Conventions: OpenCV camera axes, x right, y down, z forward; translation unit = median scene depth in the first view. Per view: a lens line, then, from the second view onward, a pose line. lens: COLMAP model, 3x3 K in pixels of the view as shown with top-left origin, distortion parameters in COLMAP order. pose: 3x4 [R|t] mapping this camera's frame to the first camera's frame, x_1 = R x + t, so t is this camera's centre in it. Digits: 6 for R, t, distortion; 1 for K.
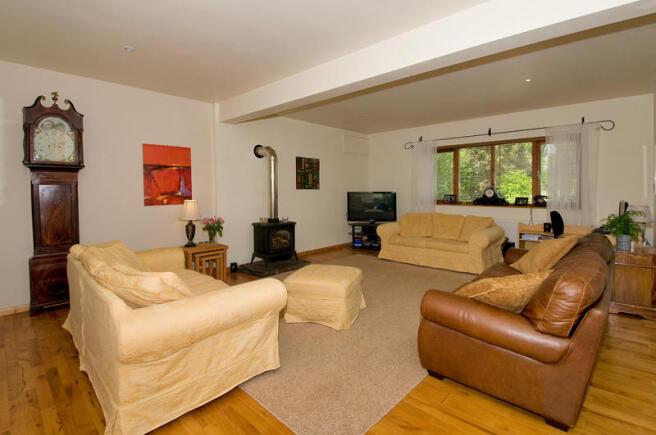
lens RADIAL K [[345.8, 0, 306.1], [0, 345.8, 217.7], [0, 0, 1]] dist [-0.001993, -0.000149]
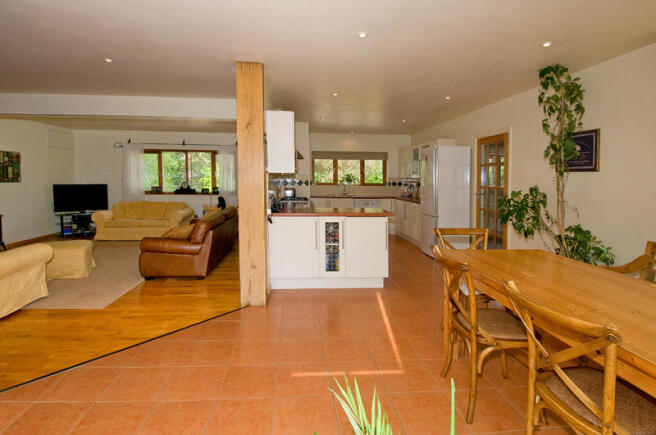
lens RADIAL K [[323.7, 0, 328.1], [0, 323.7, 182.8], [0, 0, 1]] dist [-0.000048, -0.000167]
pose [[0.636870, 0.003698, 0.770962, -0.124298], [0.051149, 0.997583, -0.047038, 0.010962], [-0.769273, 0.069391, 0.635141, -0.310769]]
